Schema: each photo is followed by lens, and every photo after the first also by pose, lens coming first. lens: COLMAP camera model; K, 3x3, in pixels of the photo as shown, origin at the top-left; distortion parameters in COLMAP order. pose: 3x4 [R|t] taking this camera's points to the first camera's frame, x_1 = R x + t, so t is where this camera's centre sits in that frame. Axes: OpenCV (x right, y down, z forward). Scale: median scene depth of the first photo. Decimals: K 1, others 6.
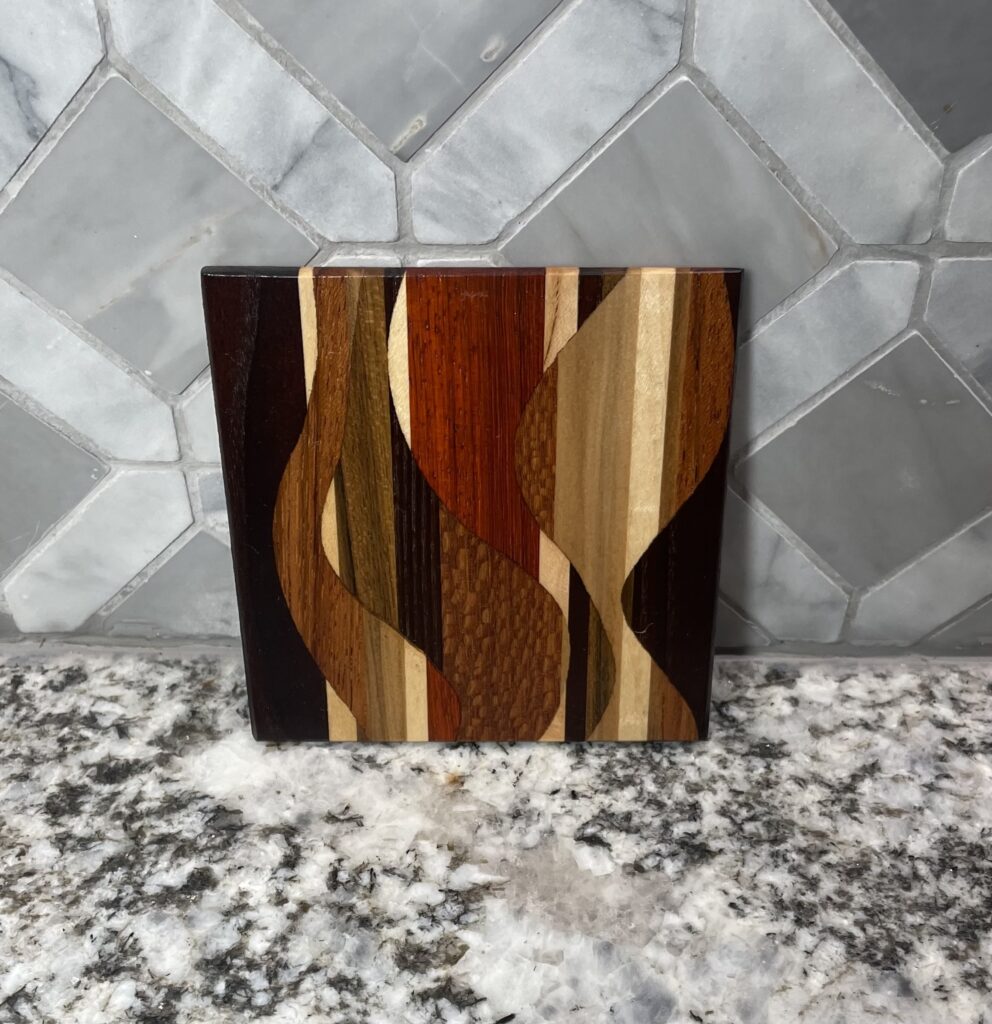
lens RADIAL K [[1393.4, 0, 483.7], [0, 1393.4, 643.6], [0, 0, 1]] dist [0.048170, 0.000000]
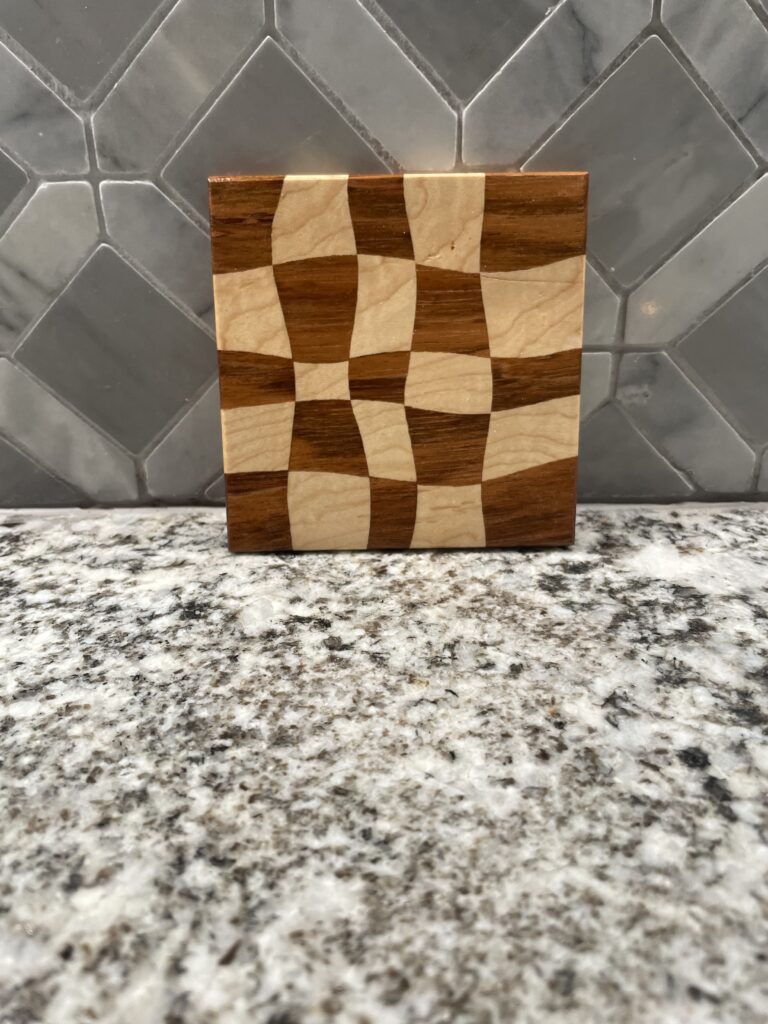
lens RADIAL K [[814.7, 0, 377.7], [0, 814.7, 498.7], [0, 0, 1]] dist [0.080537, -0.129458]
pose [[0.999515, -0.013604, 0.028019, -0.518900], [0.020915, 0.959732, -0.280139, 0.265284], [-0.023080, 0.280589, 0.959550, 0.280531]]
